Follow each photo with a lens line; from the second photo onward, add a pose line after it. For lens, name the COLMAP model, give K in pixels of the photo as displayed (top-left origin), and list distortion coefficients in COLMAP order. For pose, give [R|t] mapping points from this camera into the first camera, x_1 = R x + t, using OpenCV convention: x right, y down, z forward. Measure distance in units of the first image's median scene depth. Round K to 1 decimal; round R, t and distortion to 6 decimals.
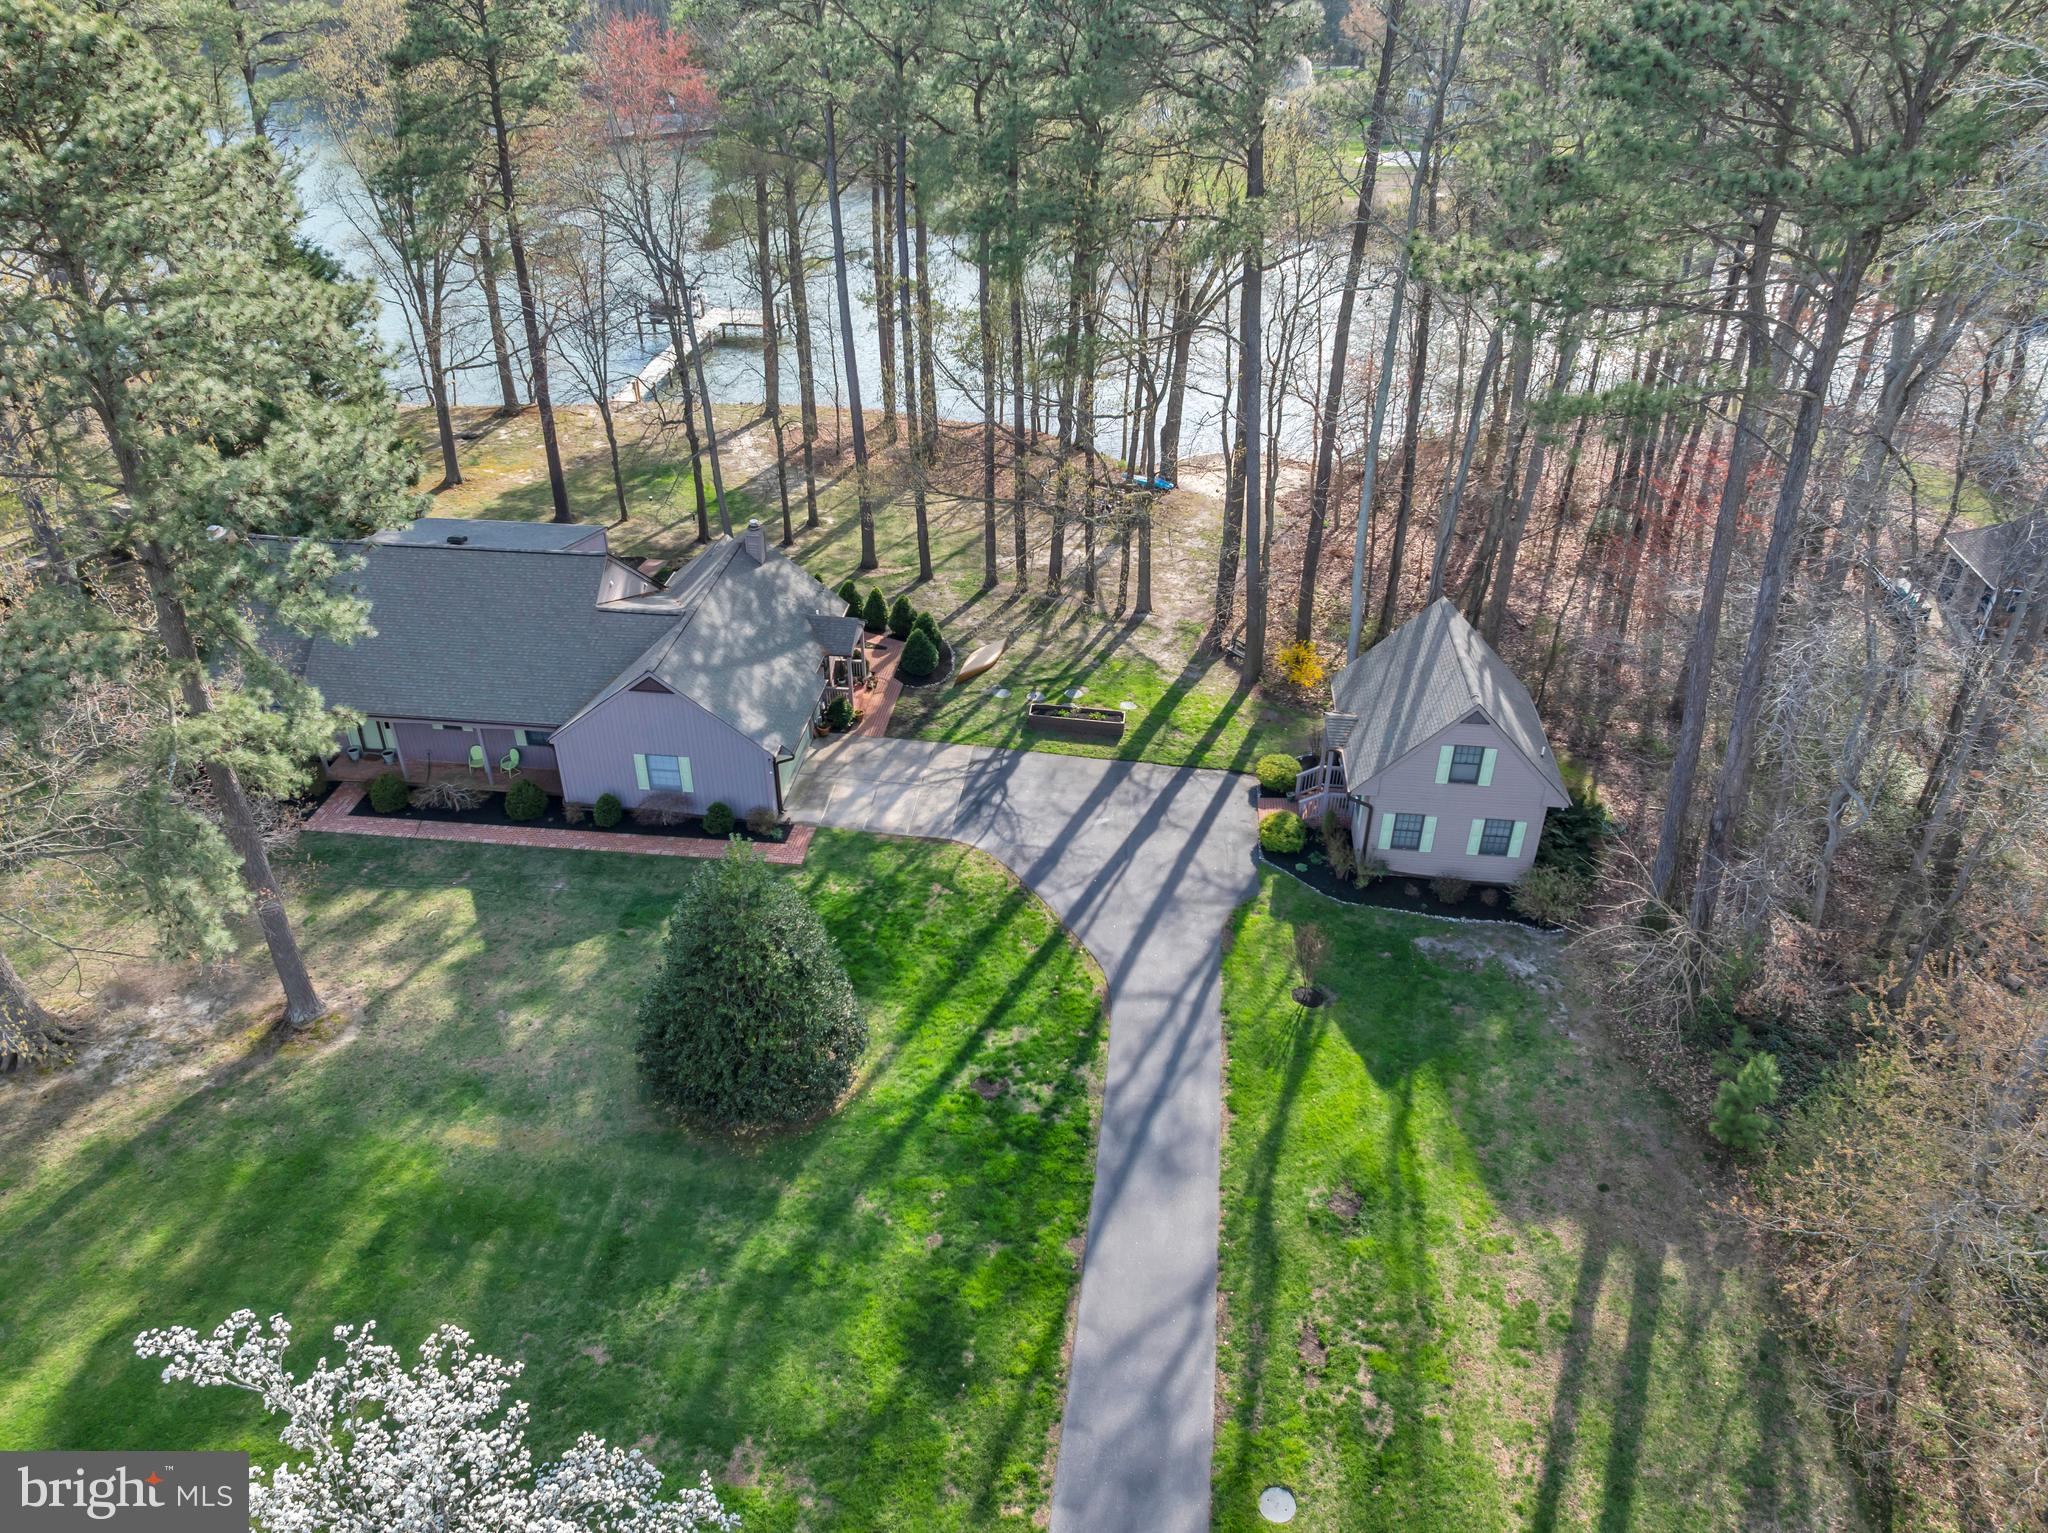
lens RADIAL K [[1441.5, 0, 1026.6], [0, 1441.5, 764.0], [0, 0, 1]] dist [-0.029737, -0.005741]
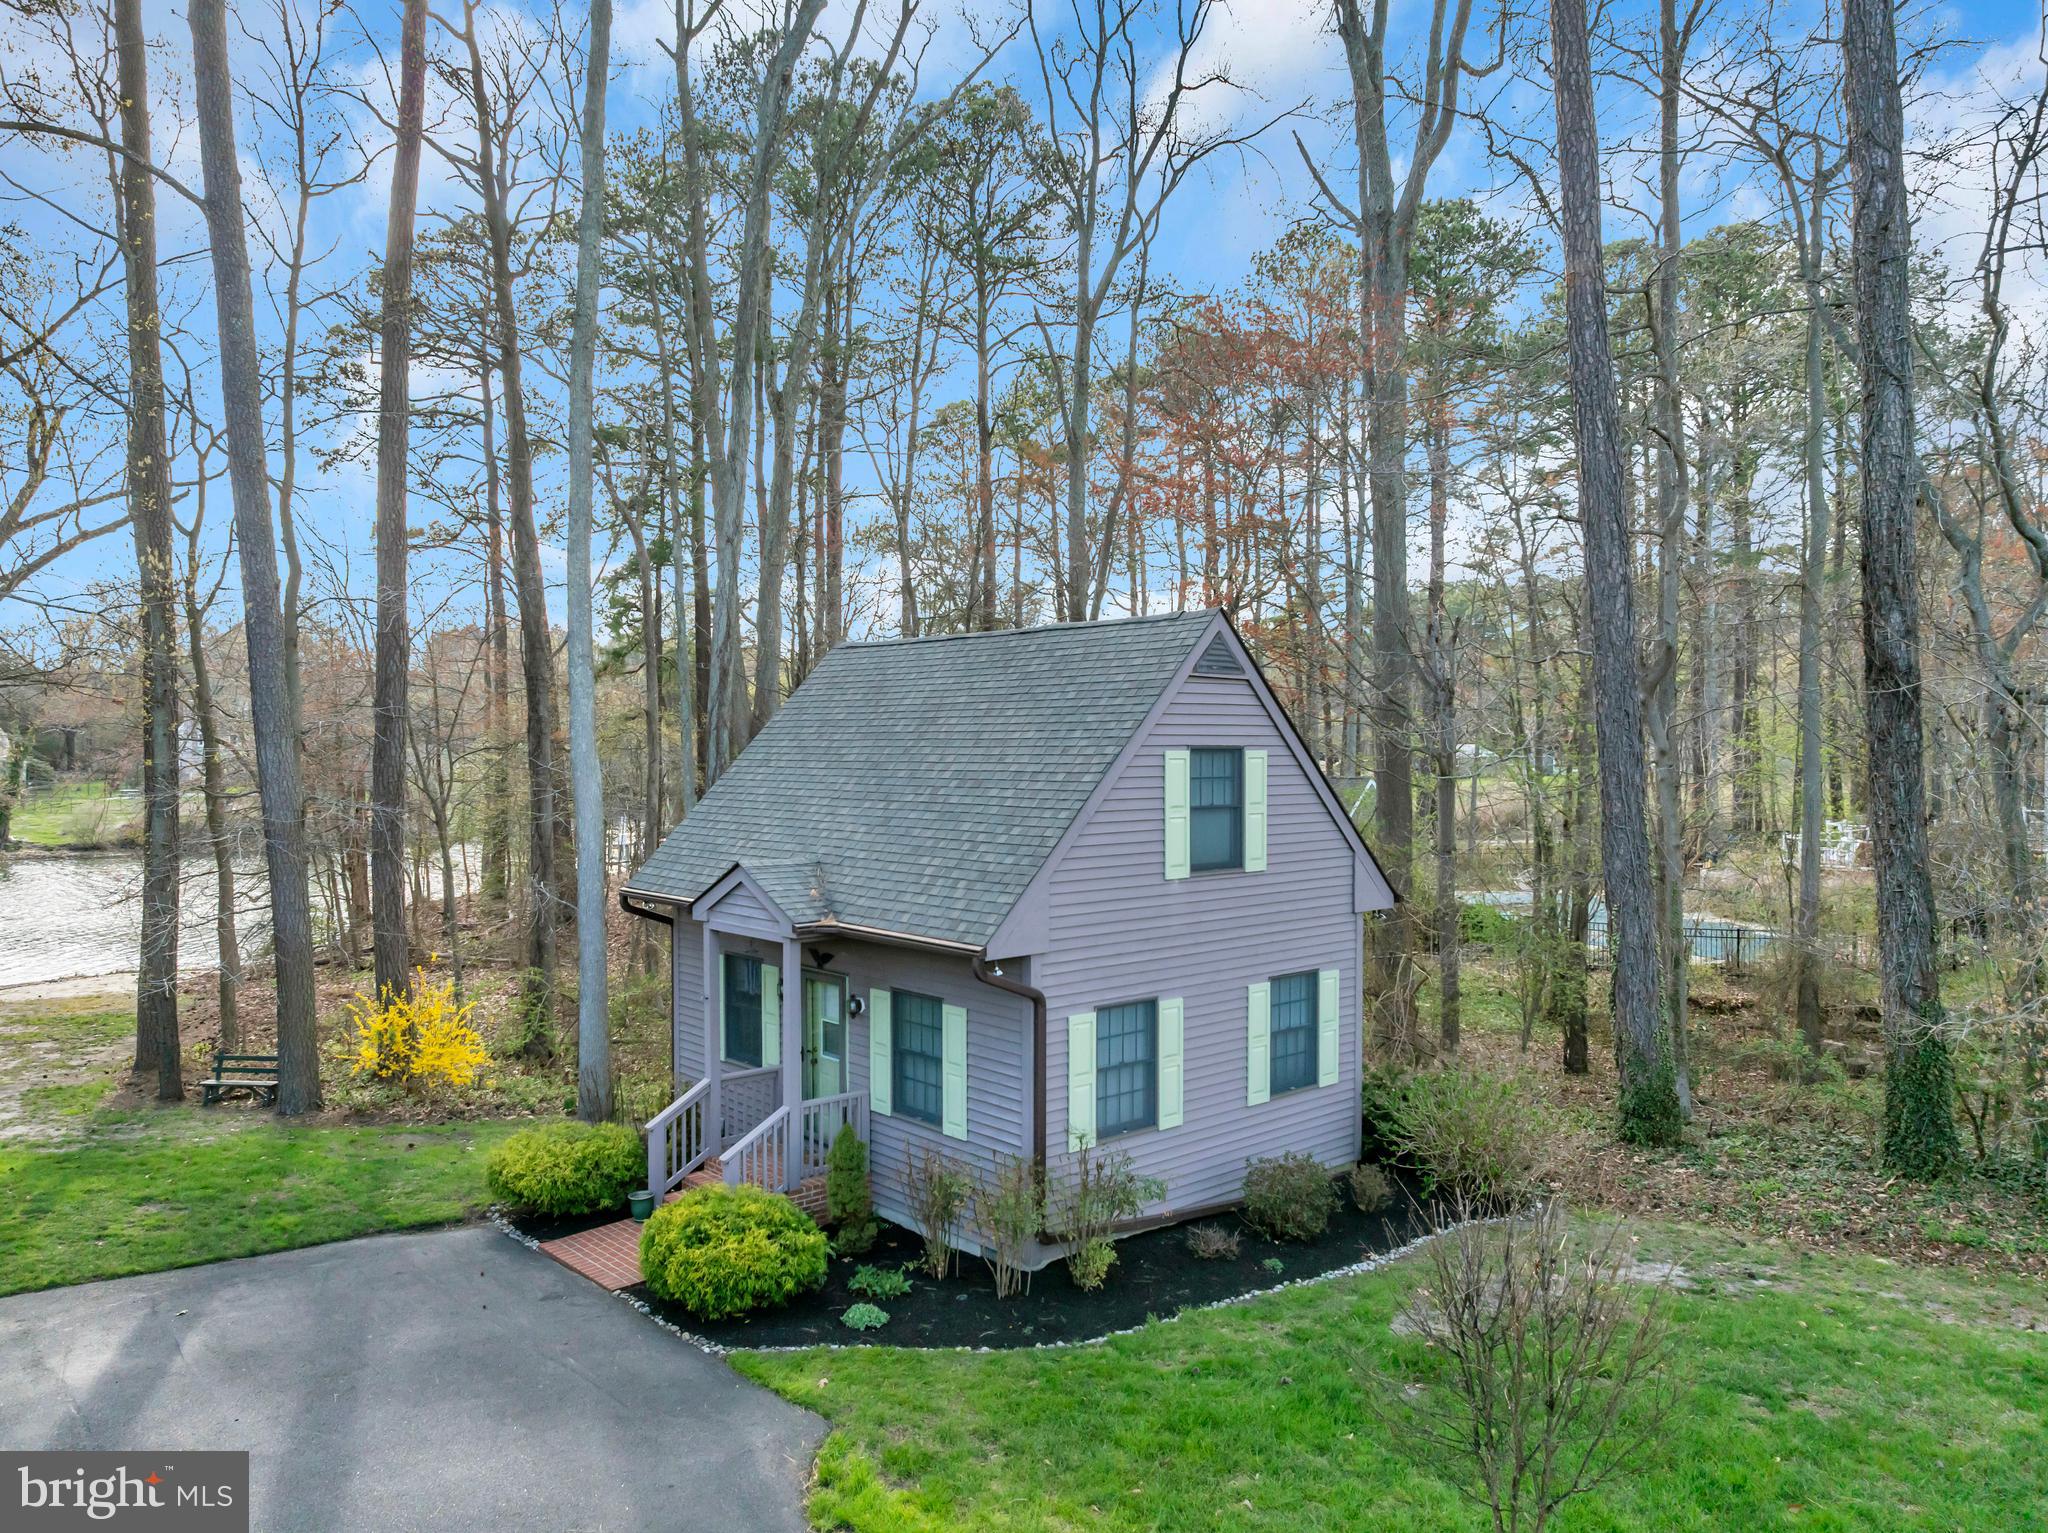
lens RADIAL K [[1435.2, 0, 1029.9], [0, 1435.2, 764.7], [0, 0, 1]] dist [-0.033668, -0.003227]
pose [[0.670274, -0.018402, 0.741885, 0.010026], [0.401280, 0.849928, -0.341464, 0.086558], [-0.624265, 0.526578, 0.577069, 0.757924]]
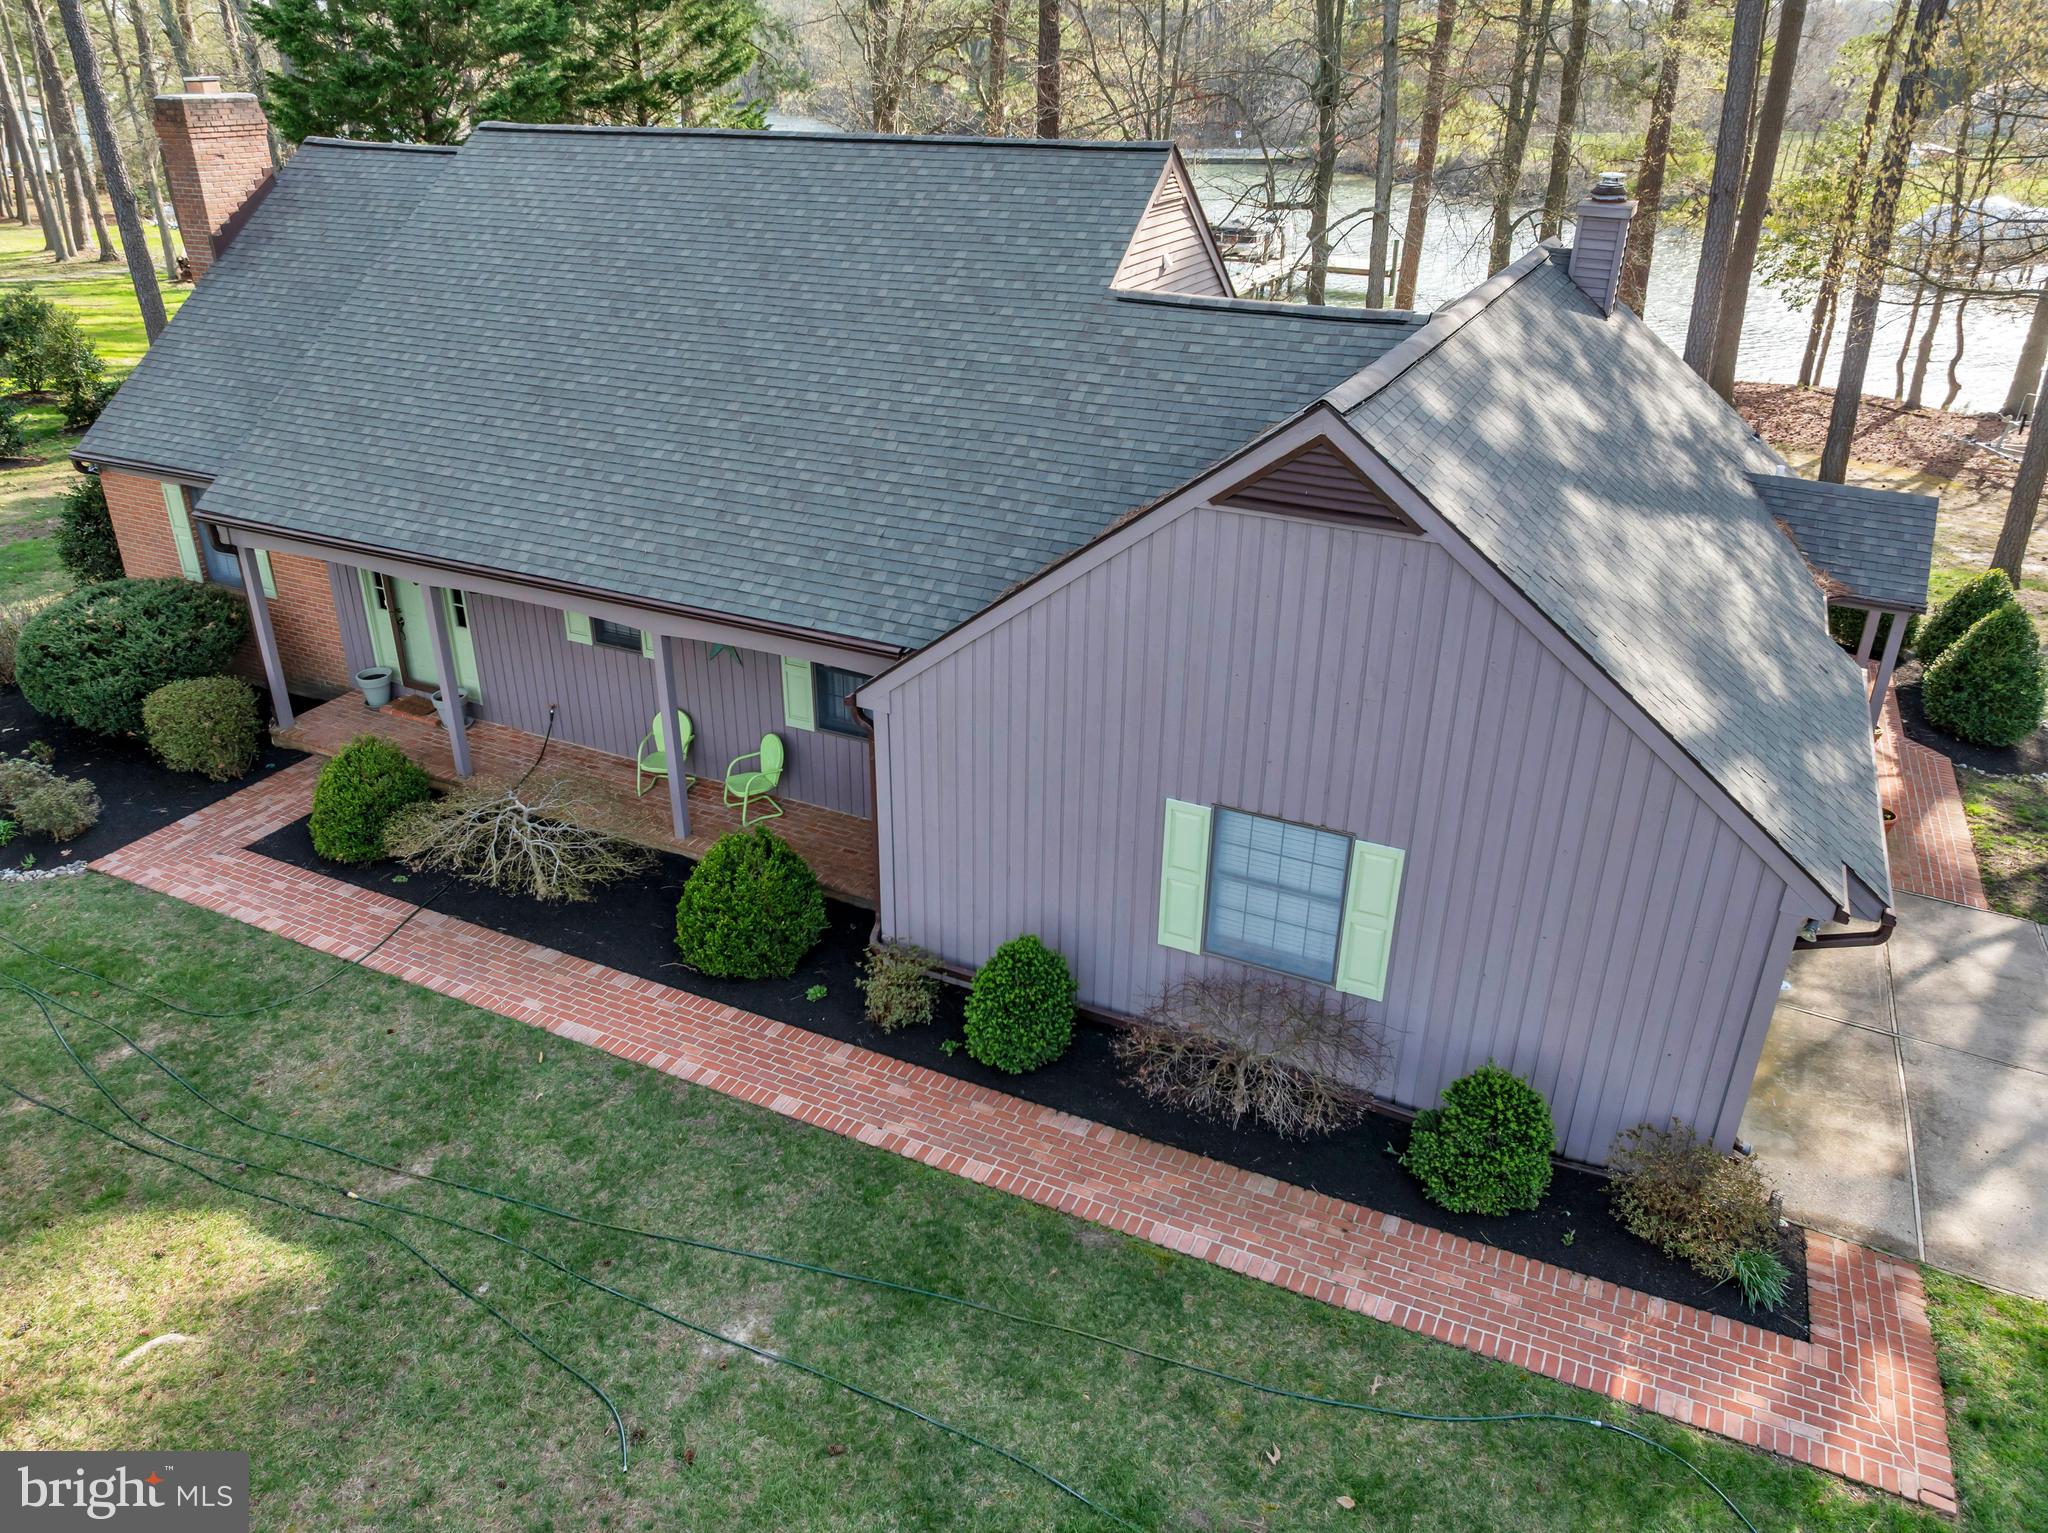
lens RADIAL K [[1448.4, 0, 1024.0], [0, 1448.4, 766.5], [0, 0, 1]] dist [-0.057222, 0.033975]
pose [[0.943393, 0.156686, -0.292335, -0.226040], [-0.185754, 0.979783, -0.074300, 0.010210], [0.274783, 0.124397, 0.953425, 0.761743]]
